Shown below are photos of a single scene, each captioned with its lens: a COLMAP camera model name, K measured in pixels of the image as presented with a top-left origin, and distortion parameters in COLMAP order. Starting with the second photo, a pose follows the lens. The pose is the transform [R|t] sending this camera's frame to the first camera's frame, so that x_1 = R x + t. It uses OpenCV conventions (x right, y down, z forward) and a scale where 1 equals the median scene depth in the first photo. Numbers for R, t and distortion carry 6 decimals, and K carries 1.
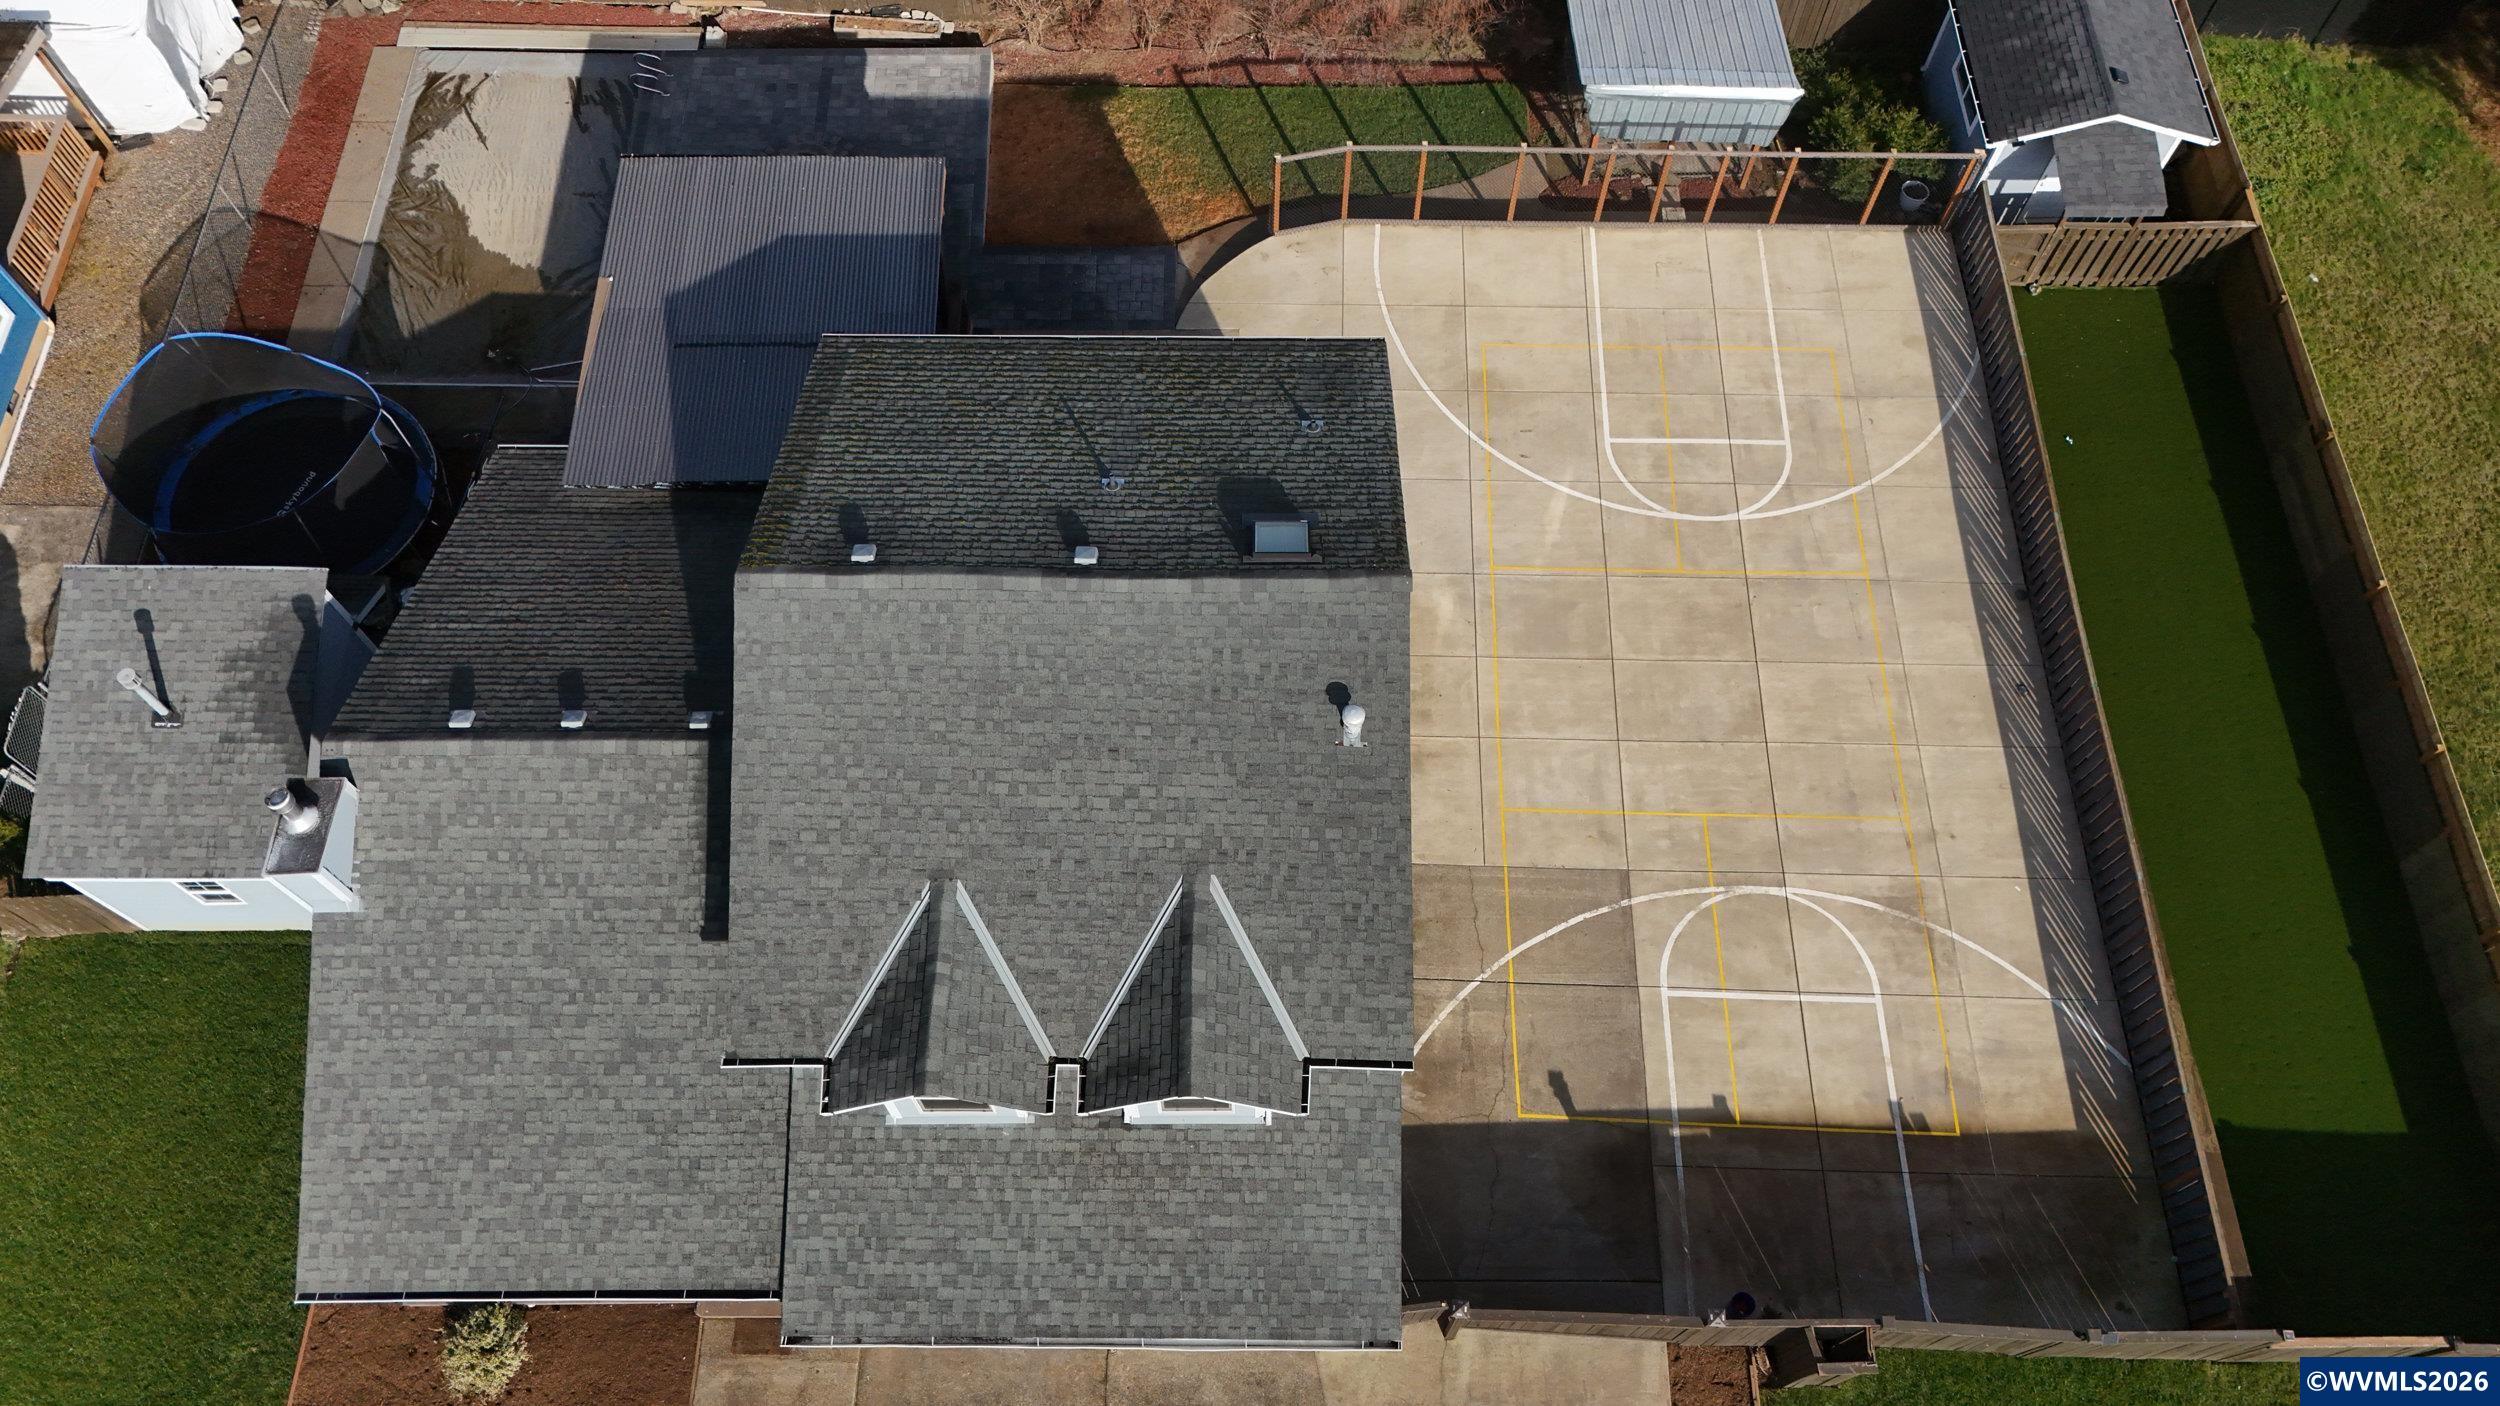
lens RADIAL K [[1788.2, 0, 1250.0], [0, 1788.2, 703.0], [0, 0, 1]] dist [0.063867, -0.079193]
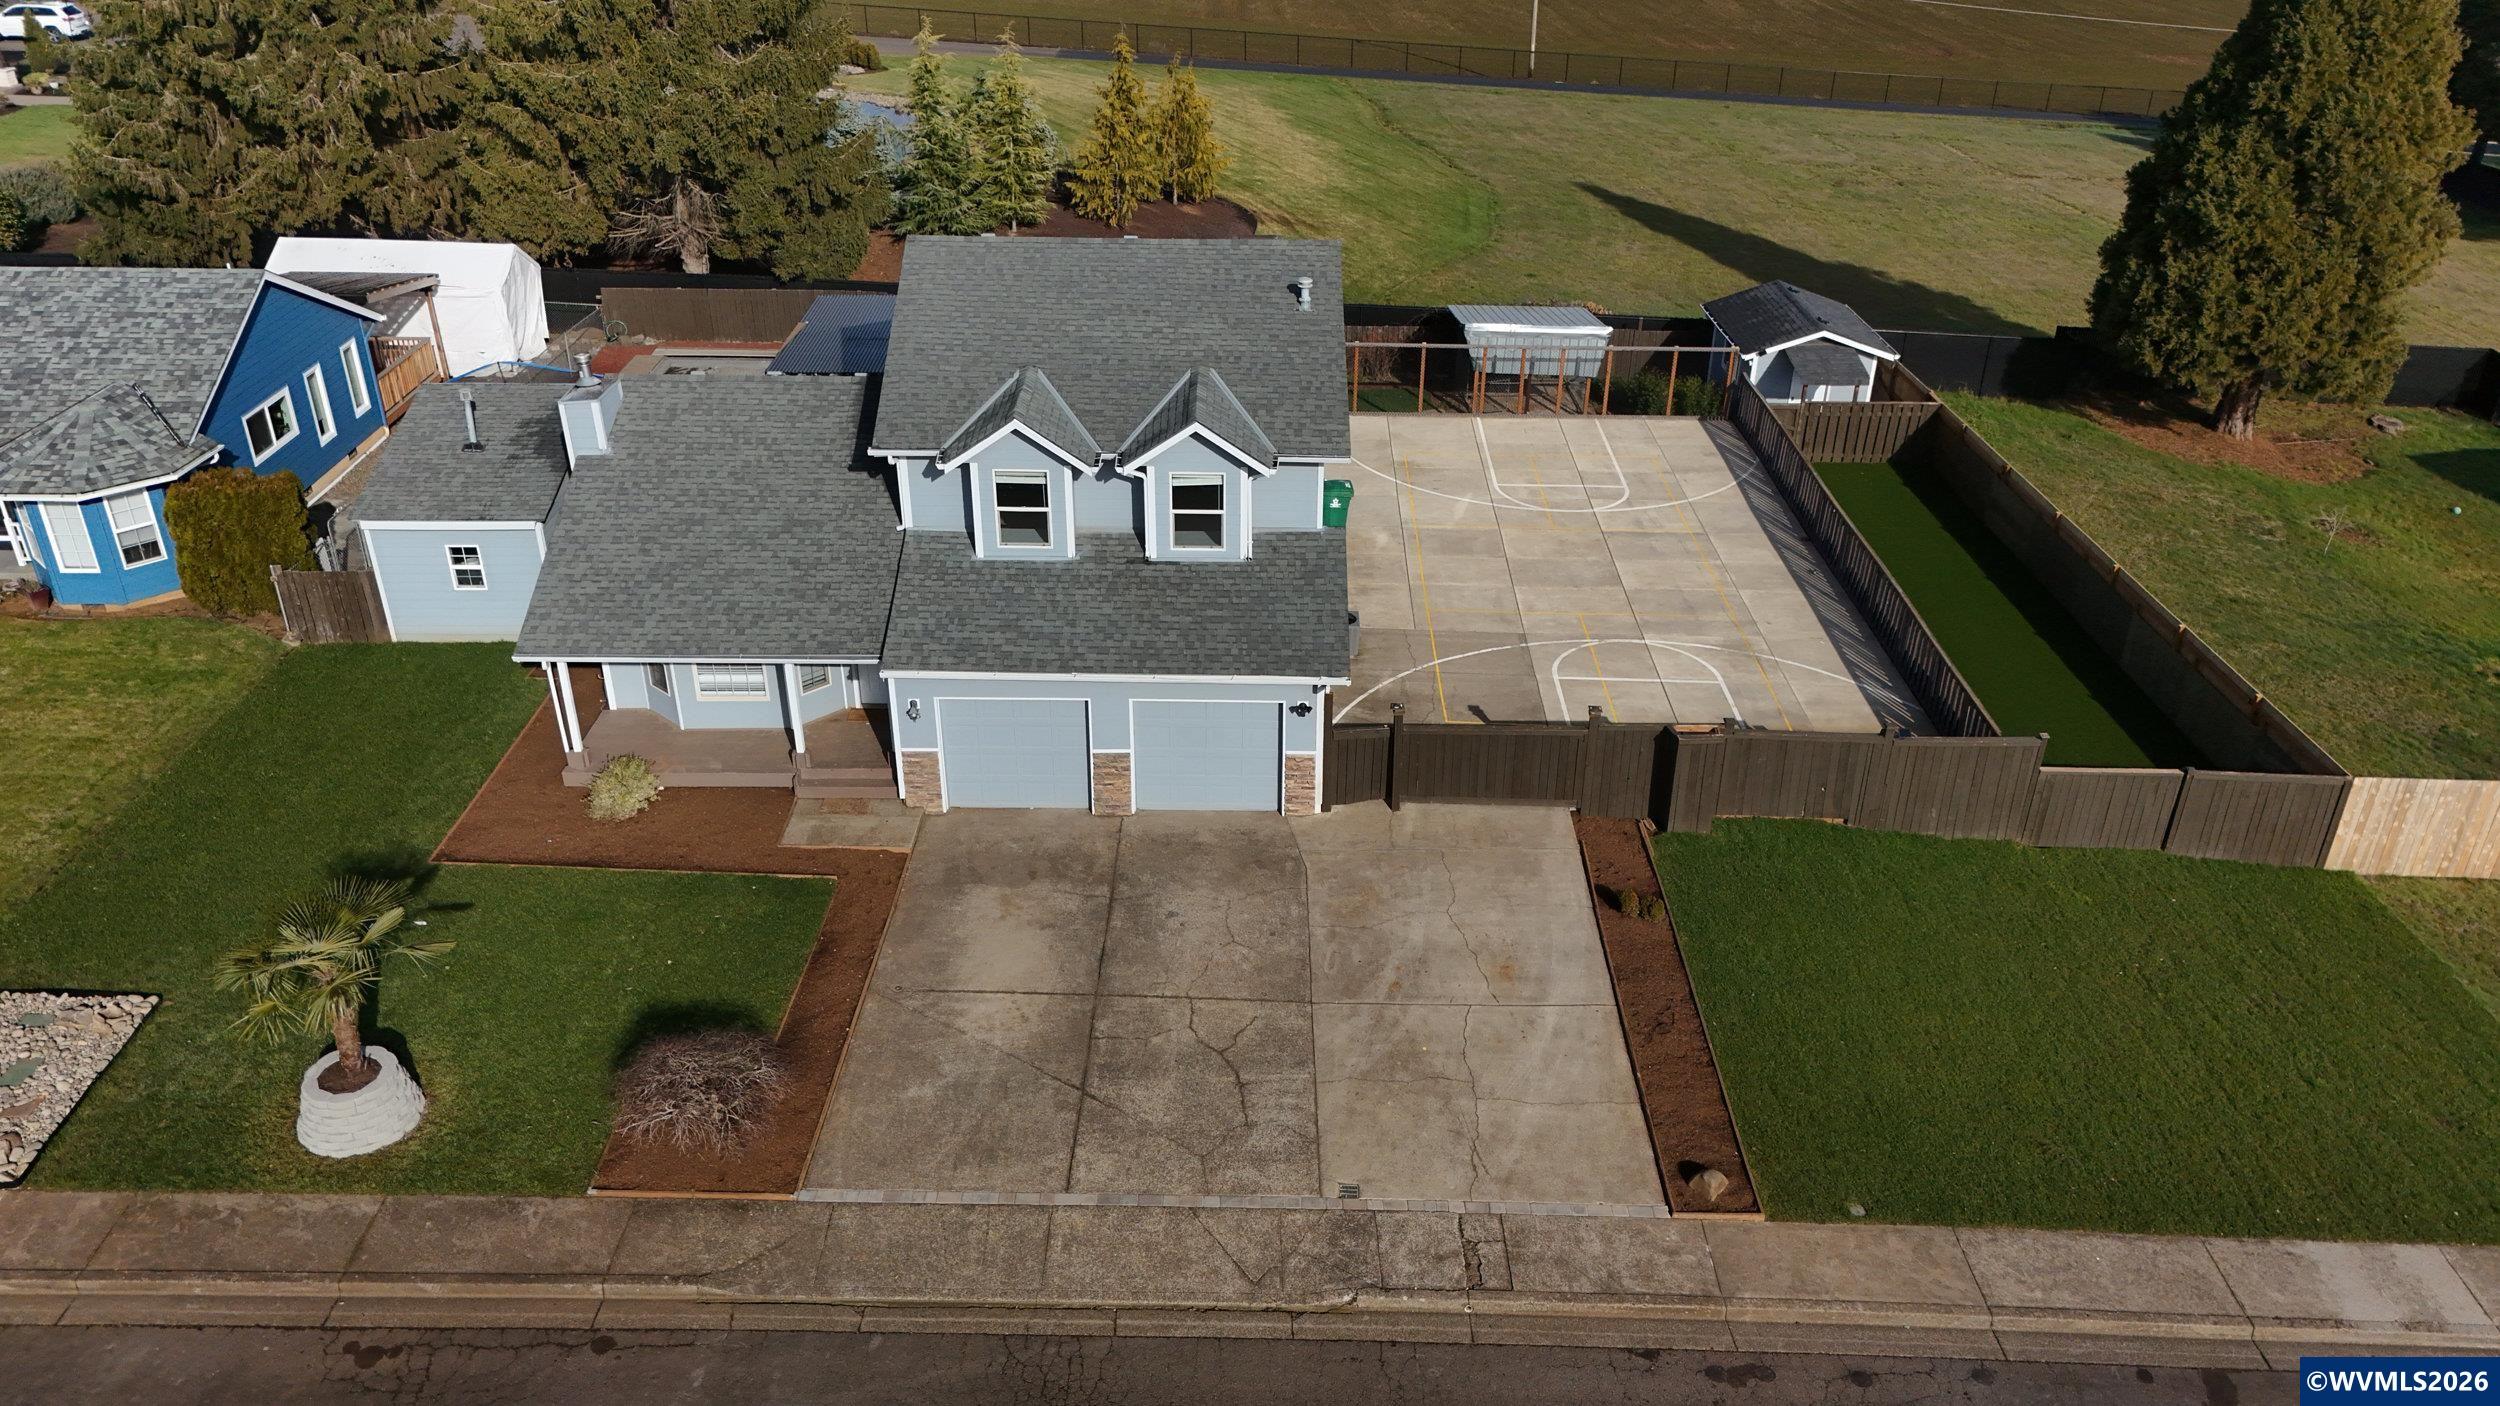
lens RADIAL K [[1737.0, 0, 1250.0], [0, 1737.0, 703.0], [0, 0, 1]] dist [0.169903, -0.502562]
pose [[0.999987, 0.000408, 0.005114, 0.003558], [0.002427, 0.840668, -0.541545, 1.038259], [-0.004520, 0.541550, 0.840656, -0.060952]]
